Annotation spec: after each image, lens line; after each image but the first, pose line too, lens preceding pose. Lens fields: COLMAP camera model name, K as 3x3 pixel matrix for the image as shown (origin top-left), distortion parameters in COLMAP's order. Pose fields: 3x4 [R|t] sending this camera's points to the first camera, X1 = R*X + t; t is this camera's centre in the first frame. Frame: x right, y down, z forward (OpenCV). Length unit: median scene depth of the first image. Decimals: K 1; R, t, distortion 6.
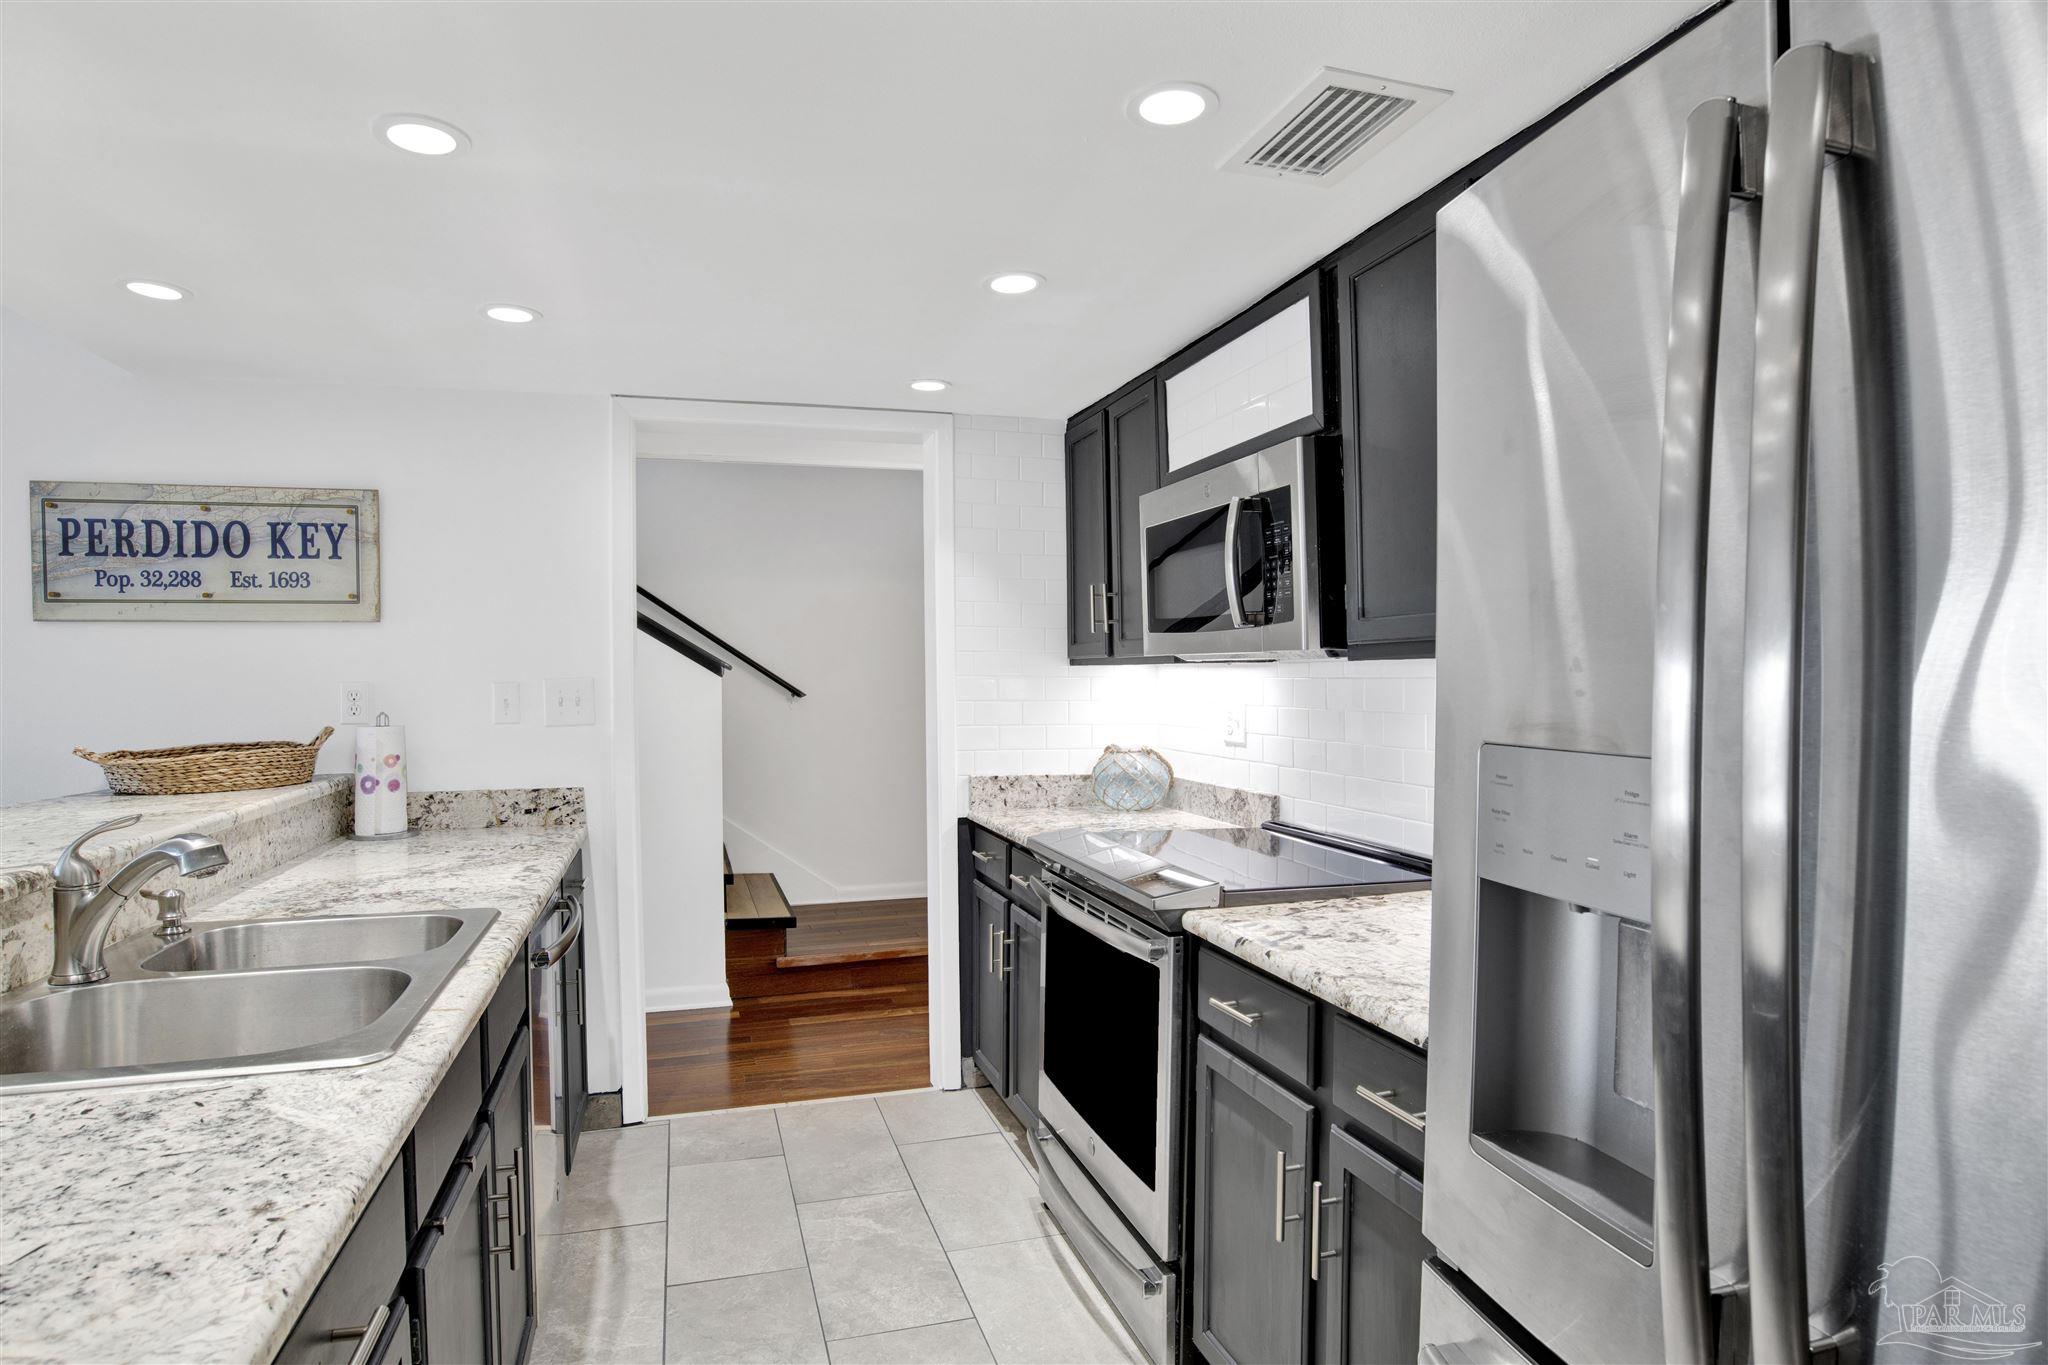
lens RADIAL K [[1121.6, 0, 1024.0], [0, 1121.6, 682.5], [0, 0, 1]] dist [-0.055182, 0.023848]
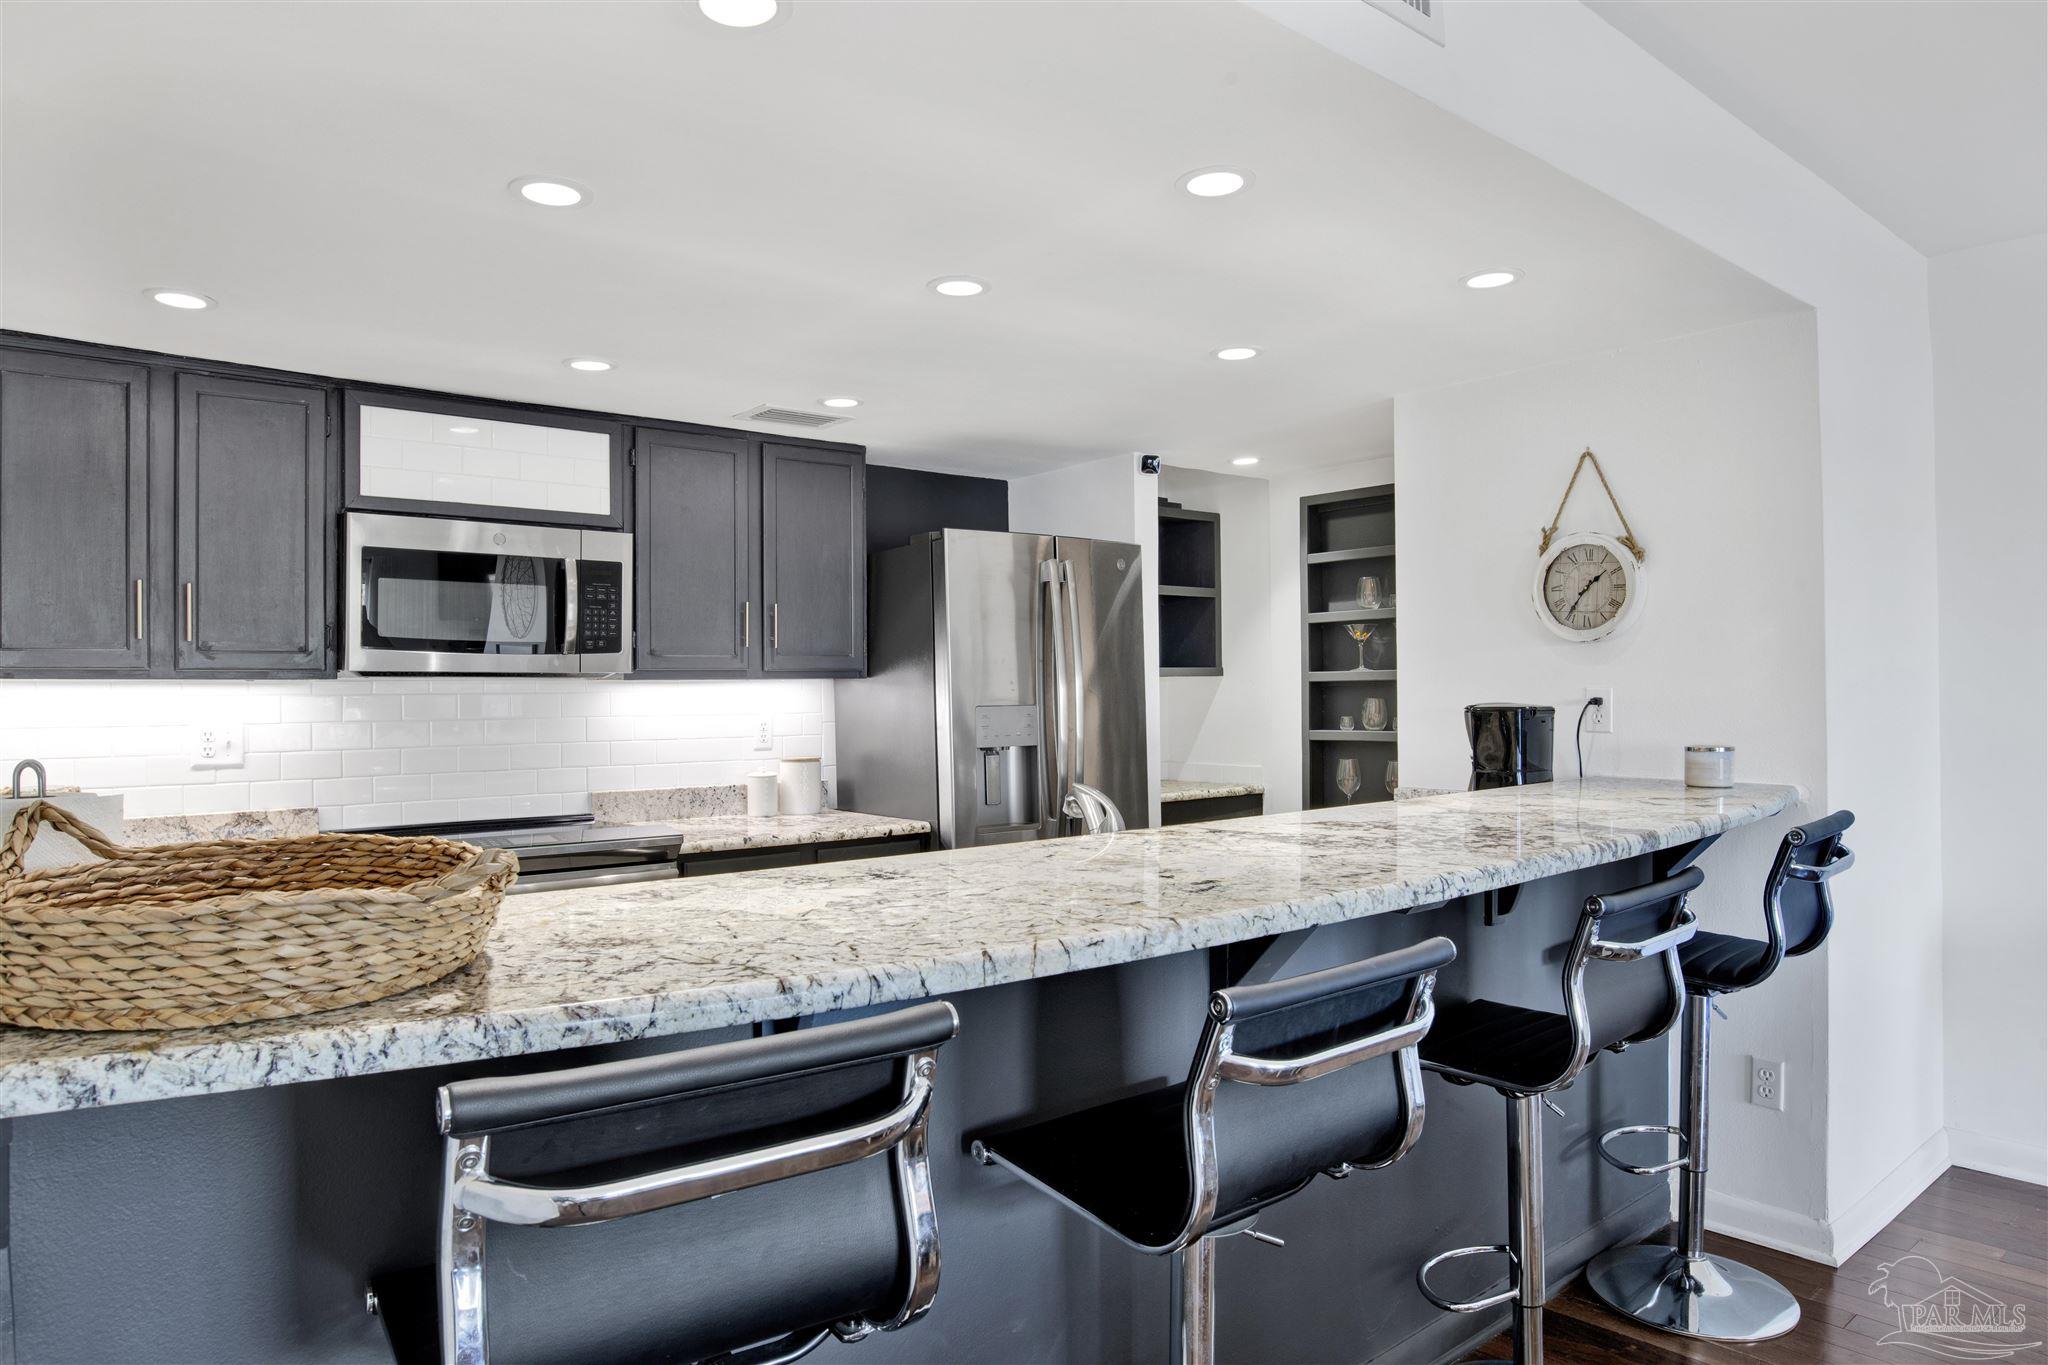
lens RADIAL K [[1296.0, 0, 1024.0], [0, 1296.0, 682.5], [0, 0, 1]] dist [-0.045878, 0.000172]
pose [[-0.416253, 0.013830, 0.909144, -1.261116], [0.016186, 0.999839, -0.007799, 0.005025], [-0.909105, 0.011469, -0.416410, 0.997686]]
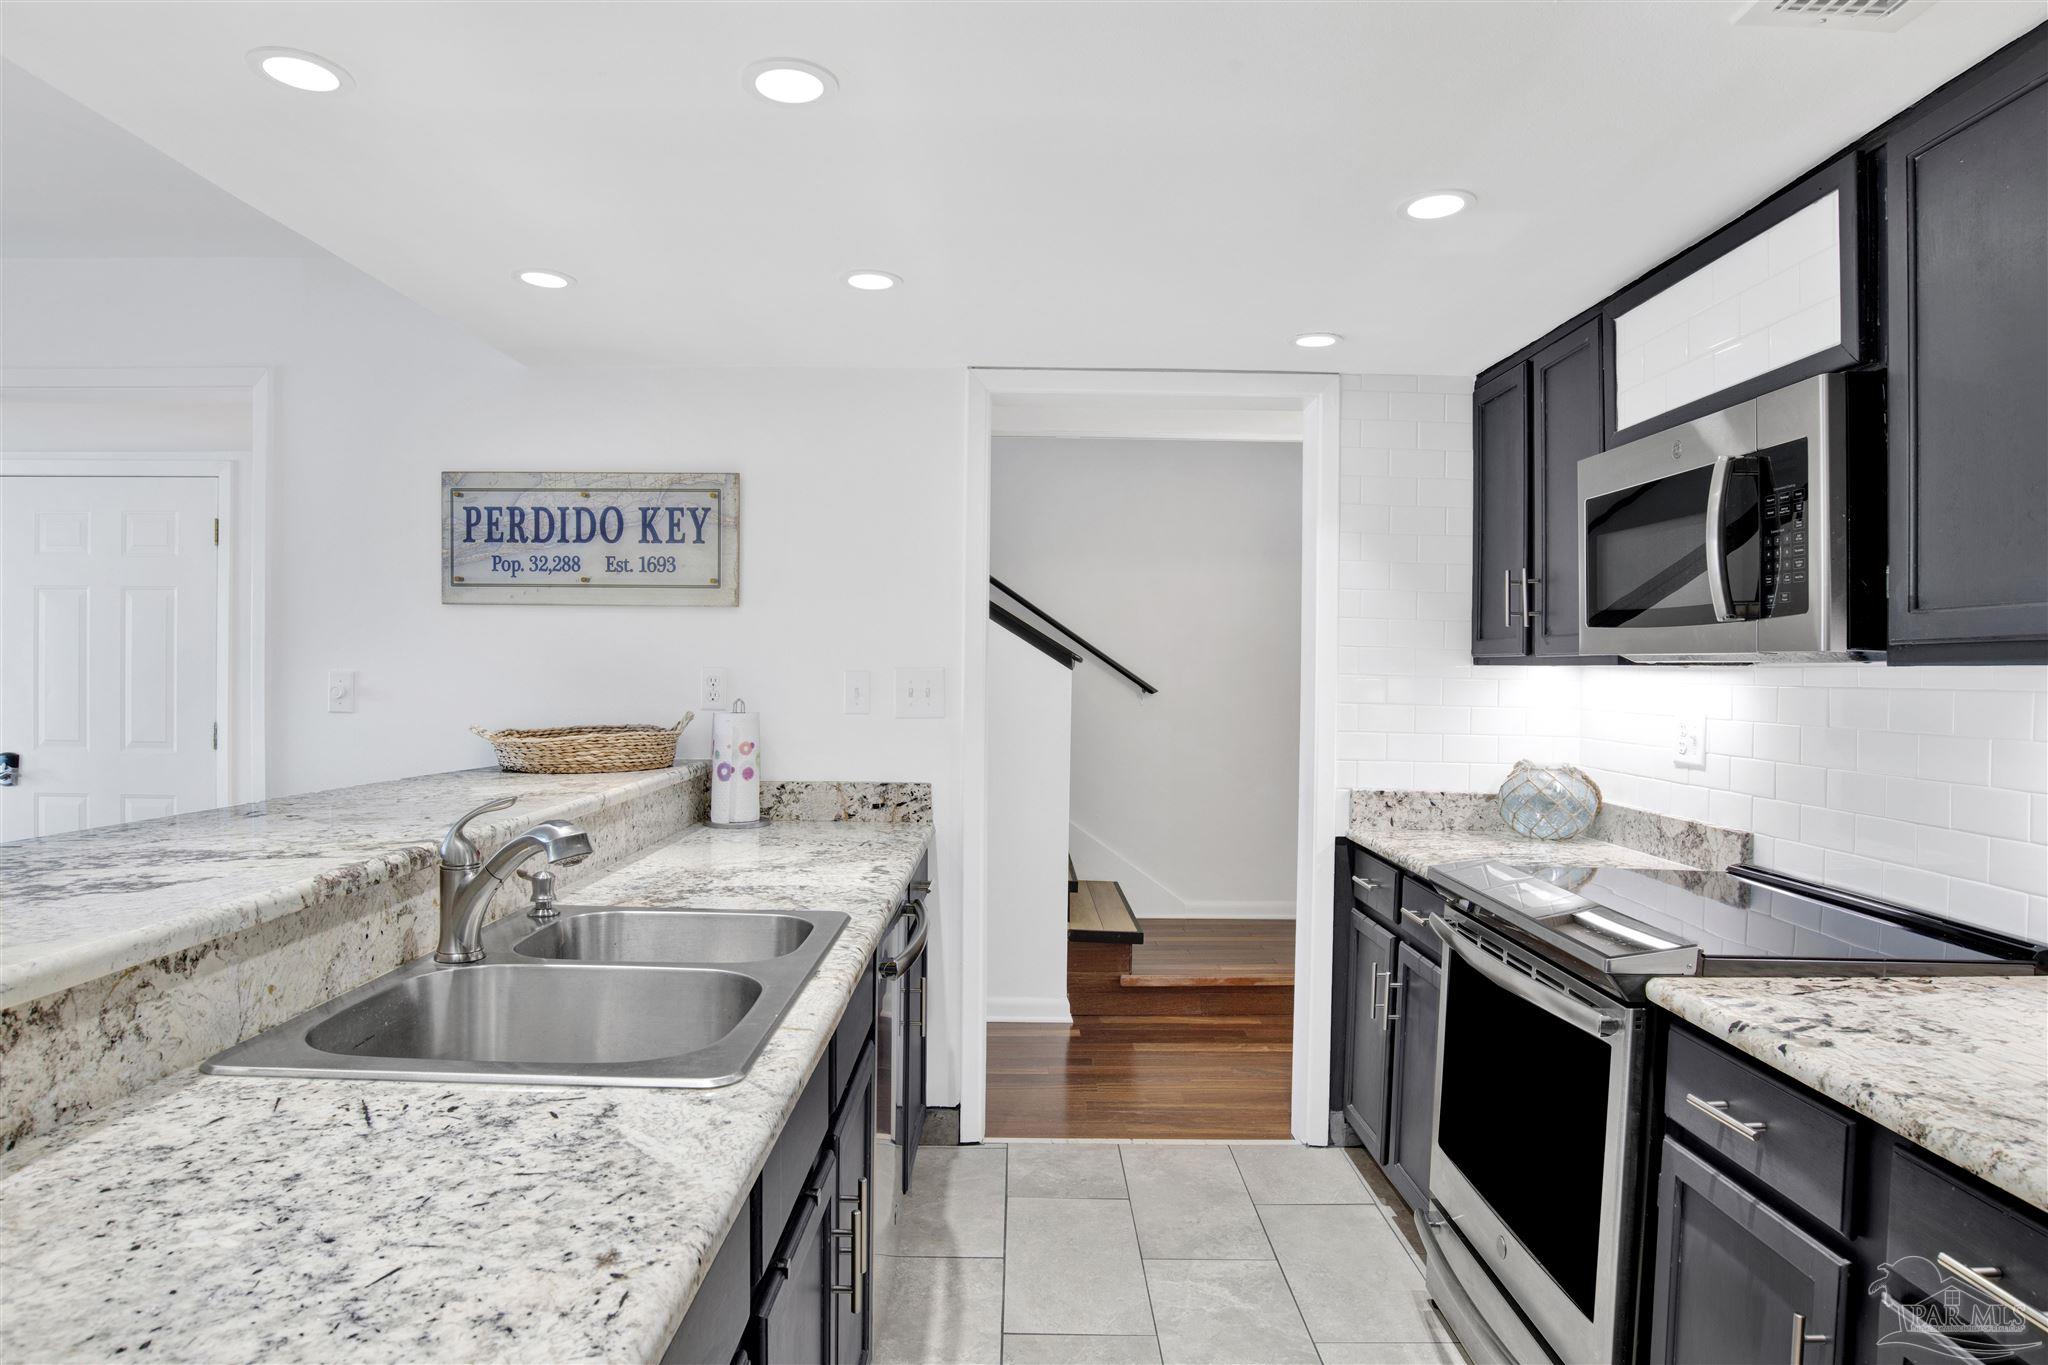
lens RADIAL K [[1191.9, 0, 1046.5], [0, 1191.9, 678.4], [0, 0, 1]] dist [-0.041380, 0.032177]
pose [[0.962863, 0.022317, -0.269066, -0.037154], [-0.022338, 0.999746, 0.002983, -0.000525], [0.269064, 0.003138, 0.963117, 0.060131]]
